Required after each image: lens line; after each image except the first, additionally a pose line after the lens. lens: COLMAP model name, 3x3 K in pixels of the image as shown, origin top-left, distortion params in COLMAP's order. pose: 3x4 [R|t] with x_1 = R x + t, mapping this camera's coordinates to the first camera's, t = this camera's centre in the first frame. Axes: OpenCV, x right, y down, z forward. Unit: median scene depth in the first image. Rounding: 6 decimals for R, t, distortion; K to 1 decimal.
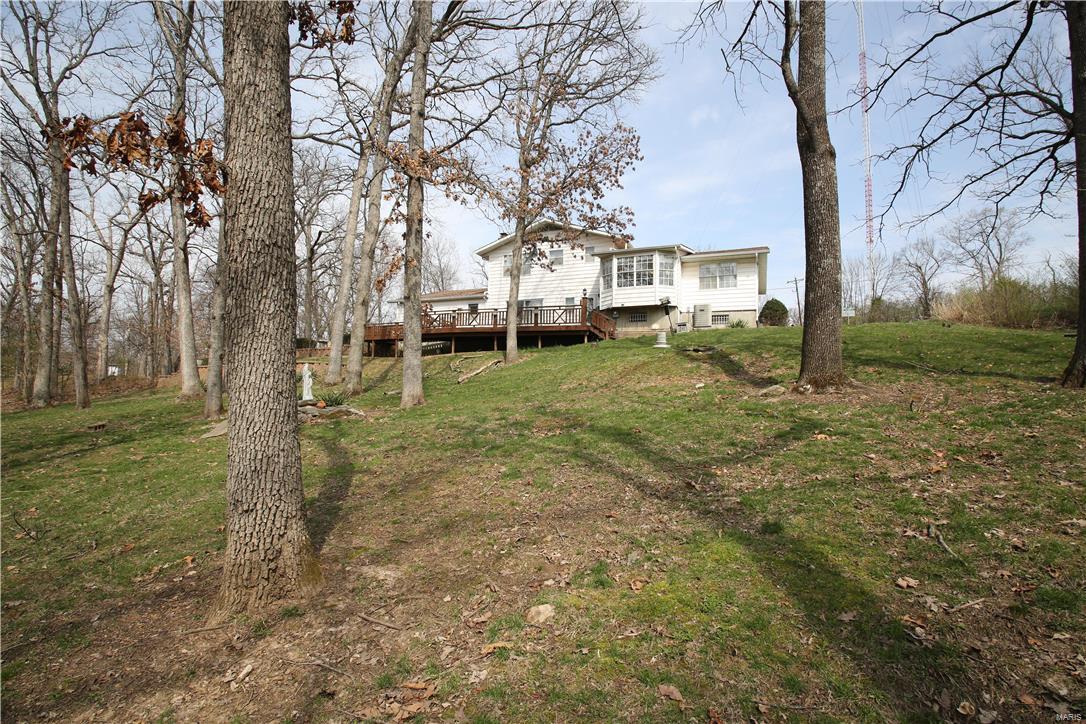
lens RADIAL K [[512.2, 0, 546.0], [0, 512.2, 370.3], [0, 0, 1]] dist [-0.041235, 0.000333]
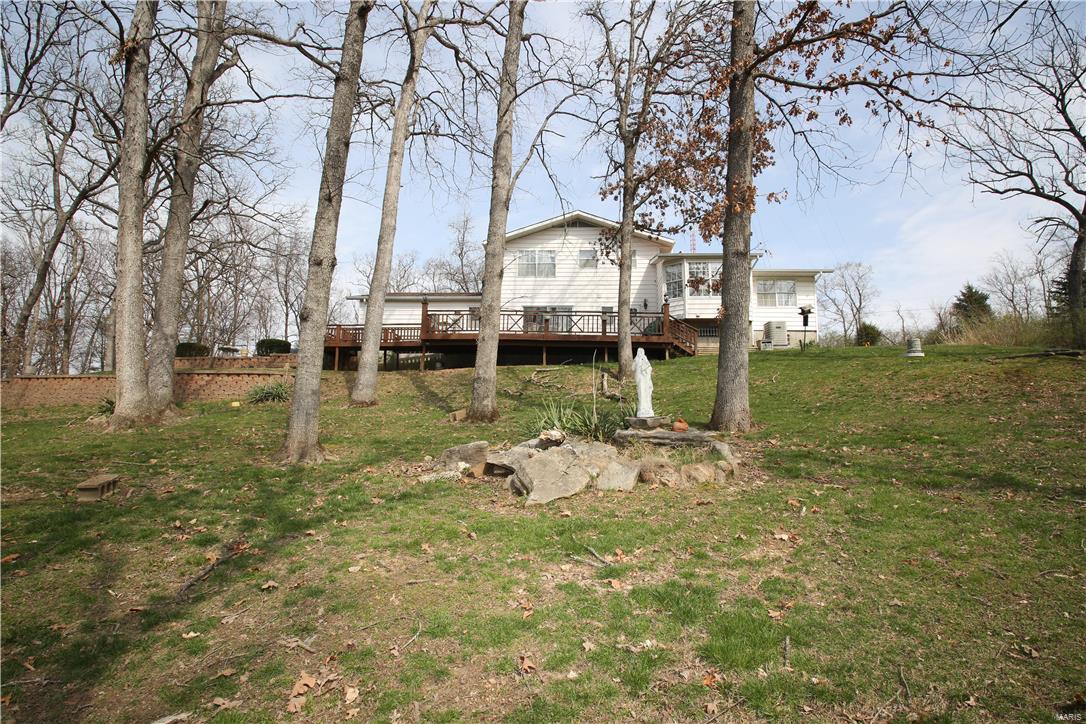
lens RADIAL K [[512.2, 0, 546.0], [0, 512.2, 370.3], [0, 0, 1]] dist [-0.041235, 0.000333]
pose [[0.948265, 0.035398, 0.315502, -0.359564], [-0.020416, 0.998507, -0.050666, 0.012091], [-0.316824, 0.041603, 0.947571, 0.264443]]
